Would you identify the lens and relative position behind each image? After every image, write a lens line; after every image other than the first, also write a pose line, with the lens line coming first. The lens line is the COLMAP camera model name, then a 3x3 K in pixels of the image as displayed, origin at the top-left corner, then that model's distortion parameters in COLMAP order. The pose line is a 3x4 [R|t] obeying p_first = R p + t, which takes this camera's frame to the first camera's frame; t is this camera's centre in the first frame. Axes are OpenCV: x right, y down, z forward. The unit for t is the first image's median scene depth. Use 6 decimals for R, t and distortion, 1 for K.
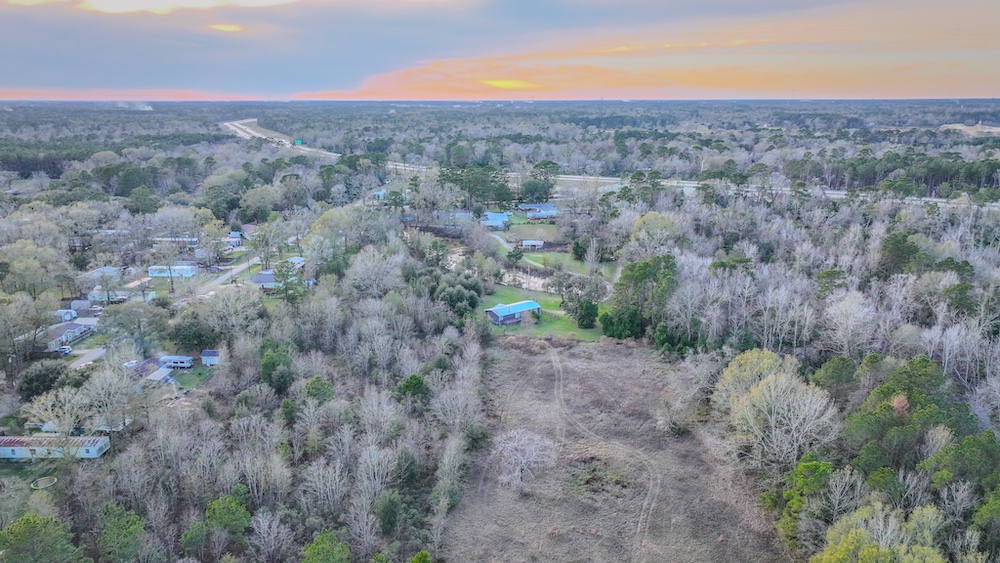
lens RADIAL K [[709.7, 0, 500.0], [0, 709.7, 281.5], [0, 0, 1]] dist [0.002554, 0.004757]
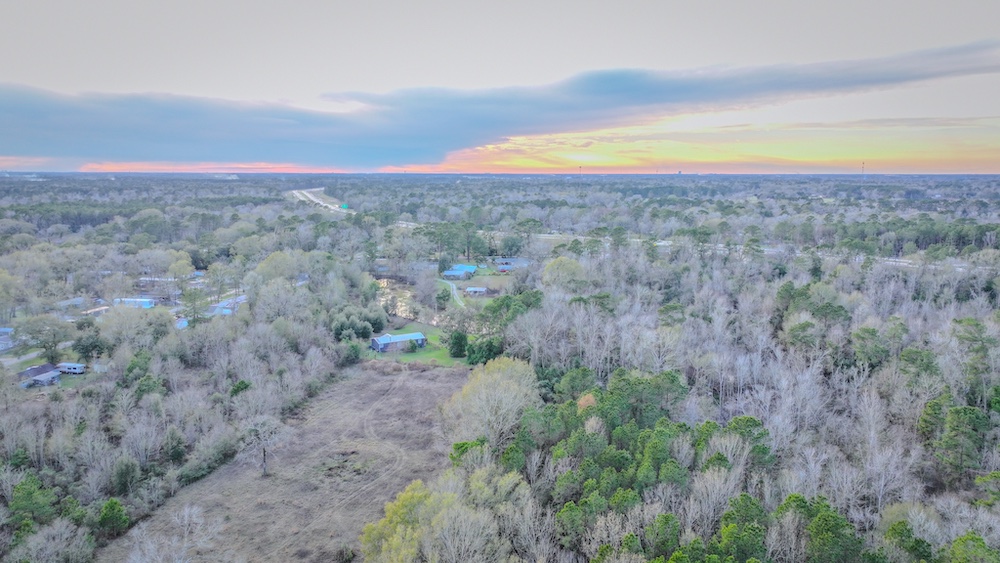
lens RADIAL K [[709.7, 0, 500.0], [0, 709.7, 281.5], [0, 0, 1]] dist [0.002554, 0.004757]
pose [[0.993415, 0.020952, -0.112637, 0.353982], [-0.032114, 0.994647, -0.098216, 0.064485], [0.109976, 0.101187, 0.988770, -0.067402]]
